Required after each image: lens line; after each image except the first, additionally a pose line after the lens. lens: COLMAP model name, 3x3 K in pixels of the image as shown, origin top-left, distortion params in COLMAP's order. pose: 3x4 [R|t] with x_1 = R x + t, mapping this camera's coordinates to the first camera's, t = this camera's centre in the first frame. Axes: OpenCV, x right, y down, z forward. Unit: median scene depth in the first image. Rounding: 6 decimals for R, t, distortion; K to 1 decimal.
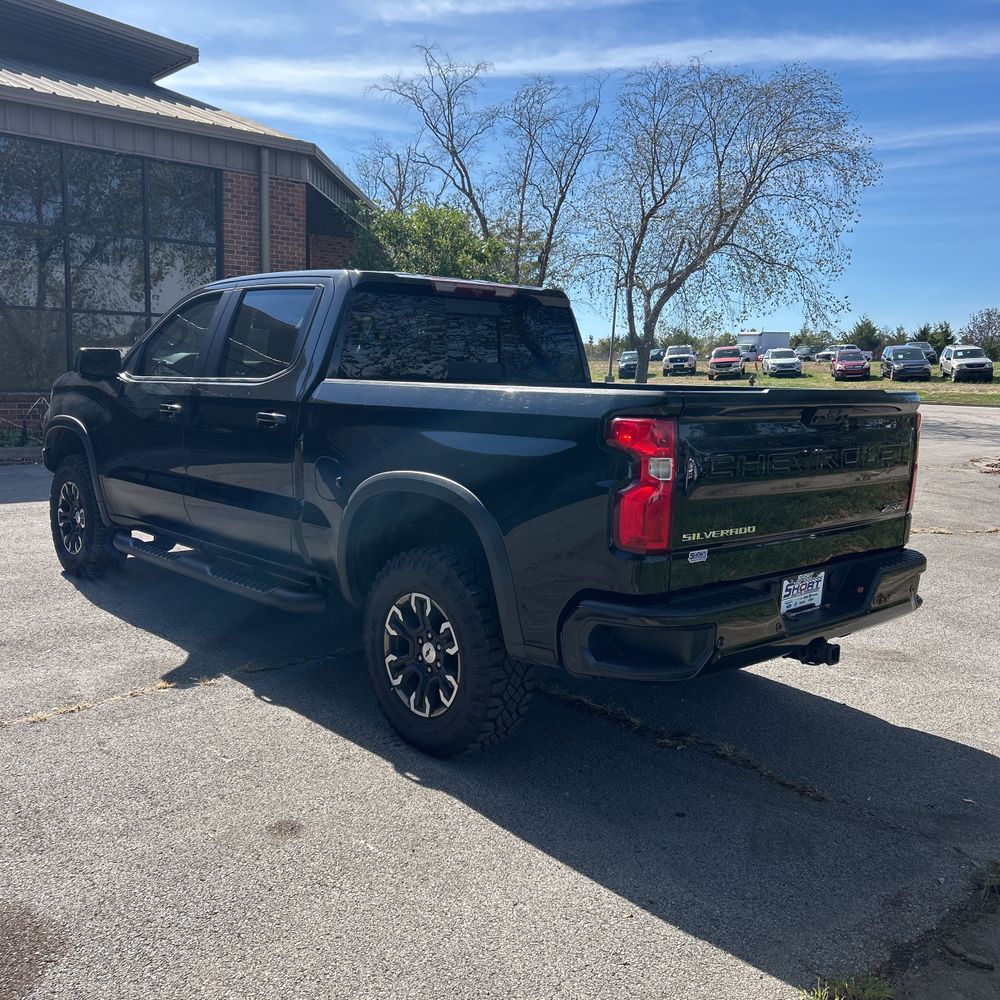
lens RADIAL K [[1005.8, 0, 494.9], [0, 1005.8, 500.7], [0, 0, 1]] dist [0.027101, -0.031604]
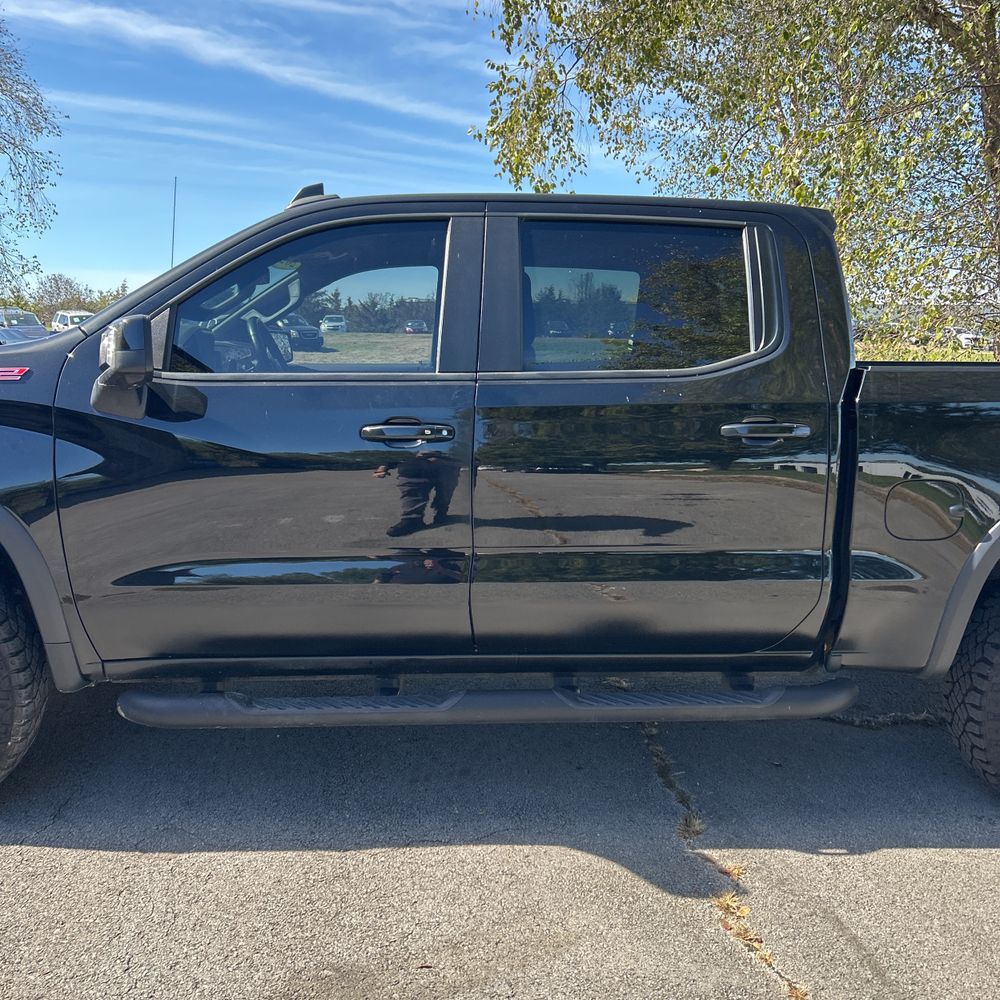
lens RADIAL K [[1011.3, 0, 499.9], [0, 1011.3, 484.5], [0, 0, 1]] dist [0.085357, -0.136750]
pose [[0.621055, -0.114659, 0.775334, -0.782409], [0.102122, 0.992646, 0.064995, -0.100363], [-0.777085, 0.038813, 0.628198, 0.675838]]
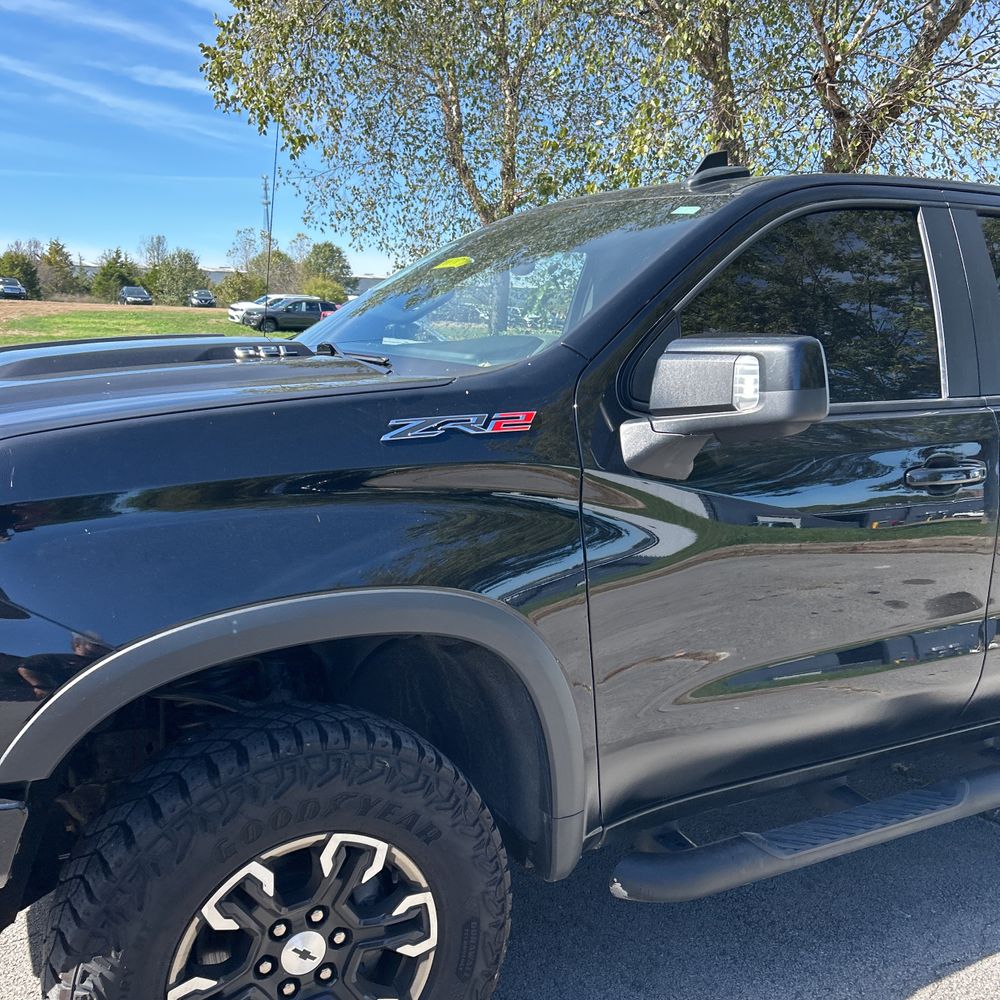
lens RADIAL K [[1005.8, 0, 494.9], [0, 1005.8, 500.7], [0, 0, 1]] dist [0.027101, -0.031604]
pose [[0.241838, -0.186713, 0.952183, -0.849793], [0.112441, 0.980093, 0.163628, -0.185467], [-0.963780, 0.067493, 0.258018, 1.168142]]
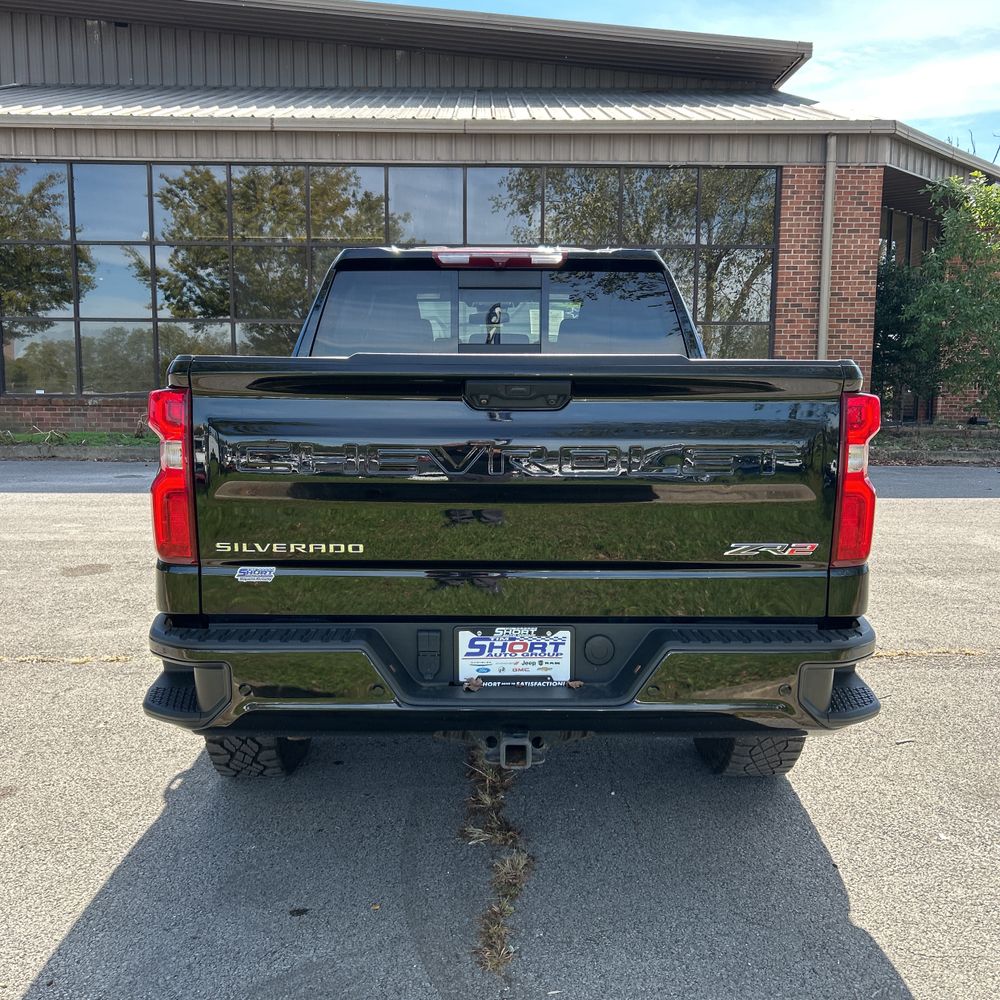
lens RADIAL K [[1005.8, 0, 494.9], [0, 1005.8, 500.7], [0, 0, 1]] dist [0.027101, -0.031604]
pose [[0.749744, 0.063043, -0.658718, 0.556584], [-0.072626, 0.997277, 0.012782, -0.015109], [0.657730, 0.038257, 0.752282, 0.363879]]
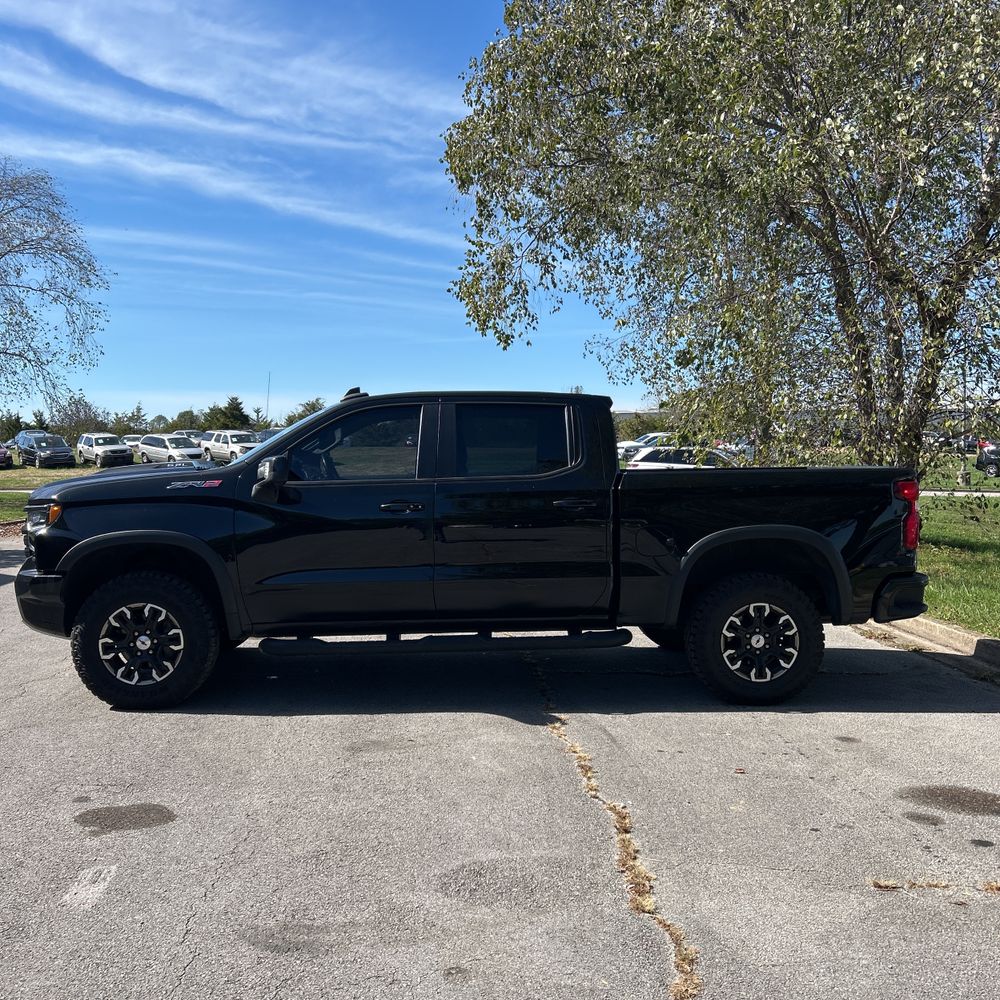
lens RADIAL K [[983.6, 0, 509.7], [0, 983.6, 505.2], [0, 0, 1]] dist [0.113186, -0.198061]
pose [[0.609784, -0.061138, 0.790206, -1.208172], [0.123277, 0.992202, -0.018364, -0.063162], [-0.782921, 0.108612, 0.612566, 0.263938]]
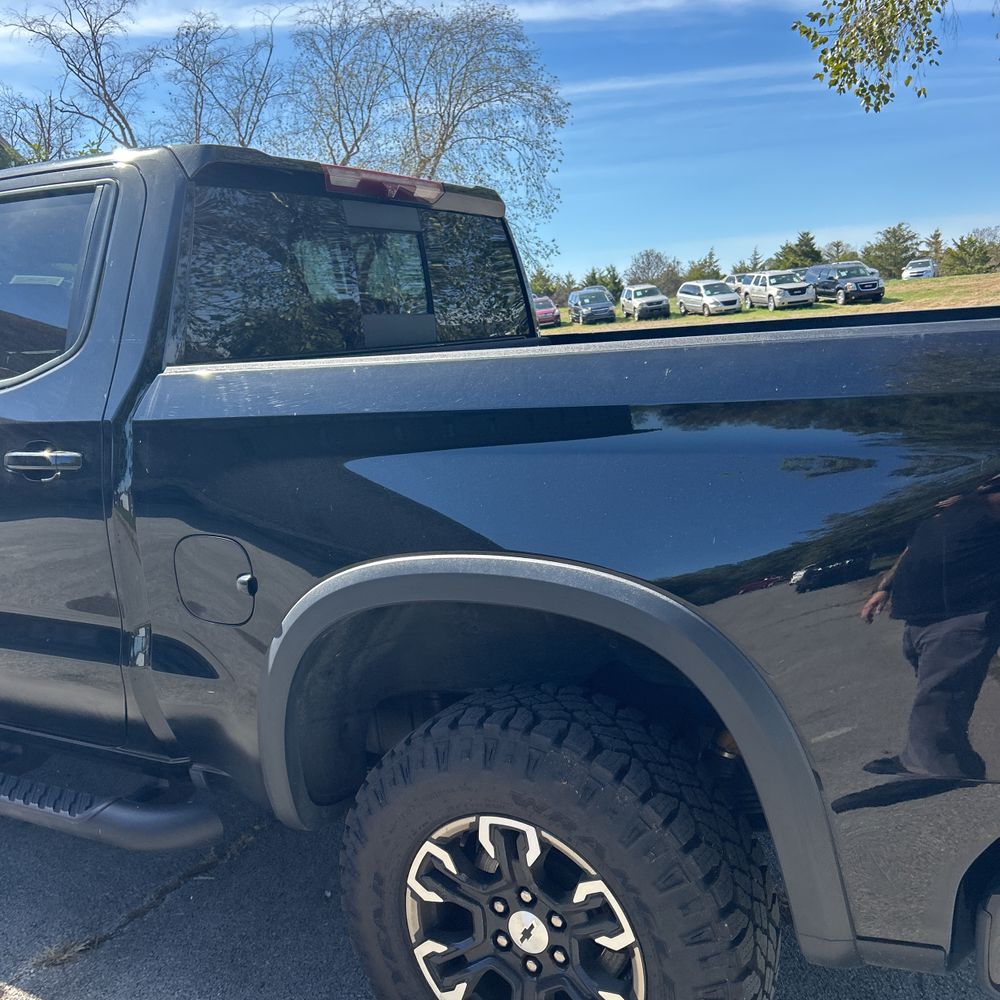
lens RADIAL K [[1005.8, 0, 494.9], [0, 1005.8, 500.7], [0, 0, 1]] dist [0.027101, -0.031604]
pose [[0.947351, -0.136389, 0.289696, -0.149837], [0.126822, 0.990581, 0.051635, -0.057419], [-0.294010, -0.012177, 0.955725, 0.448399]]
